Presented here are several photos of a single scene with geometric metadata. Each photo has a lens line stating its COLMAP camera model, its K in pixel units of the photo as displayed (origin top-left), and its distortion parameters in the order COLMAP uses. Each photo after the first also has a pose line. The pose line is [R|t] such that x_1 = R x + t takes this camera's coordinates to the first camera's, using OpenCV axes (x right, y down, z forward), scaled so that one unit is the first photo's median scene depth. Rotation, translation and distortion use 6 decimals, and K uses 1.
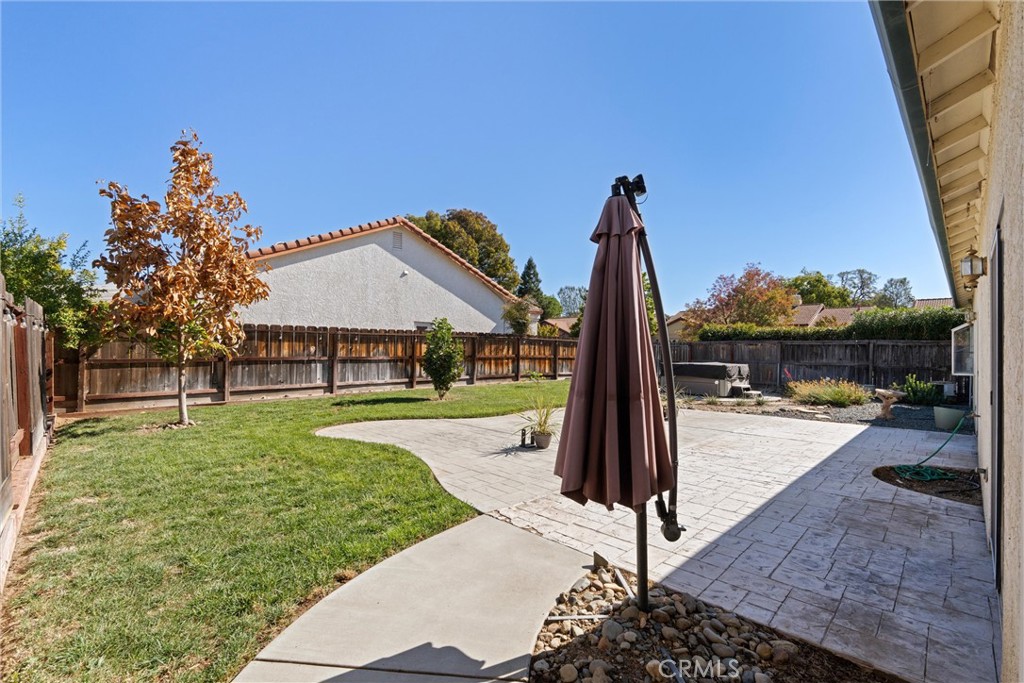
lens RADIAL K [[451.7, 0, 512.0], [0, 451.7, 341.5], [0, 0, 1]] dist [-0.003920, -0.000238]
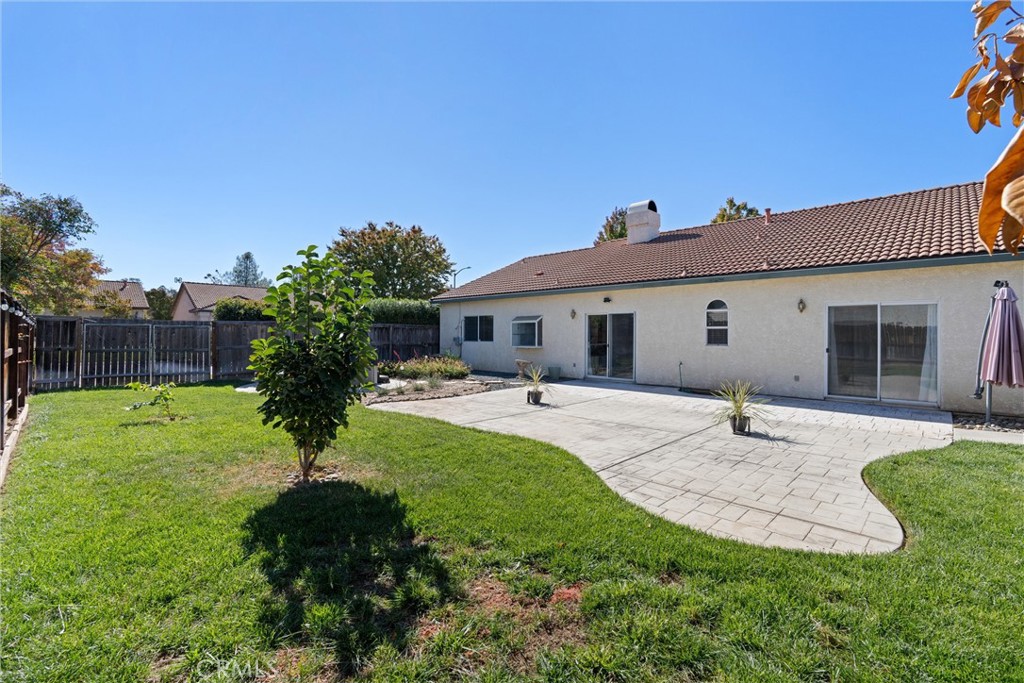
lens RADIAL K [[452.9, 0, 514.3], [0, 452.9, 337.4], [0, 0, 1]] dist [-0.003181, -0.000494]
pose [[-0.005065, -0.017652, 0.999831, -0.483937], [-0.021029, 0.999625, 0.017541, 0.005807], [-0.999766, -0.020937, -0.005435, 0.755749]]
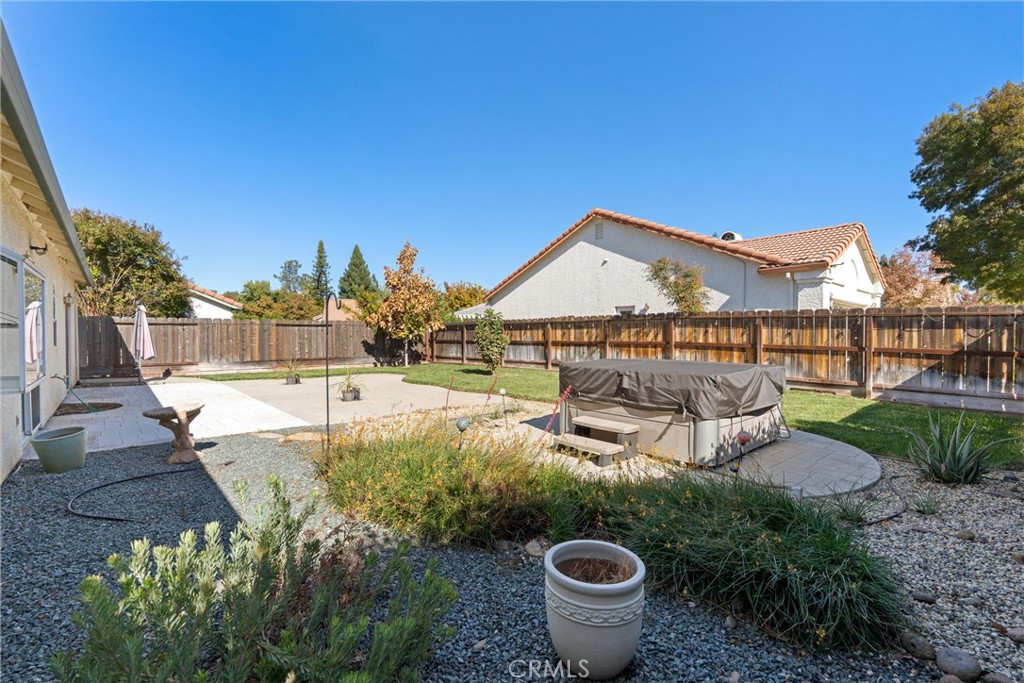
lens RADIAL K [[452.9, 0, 514.3], [0, 452.9, 337.4], [0, 0, 1]] dist [-0.003181, -0.000494]
pose [[-0.061744, -0.003311, -0.998087, 0.974003], [0.014896, 0.999880, -0.004239, 0.029950], [0.997981, -0.015129, -0.061687, 1.041841]]
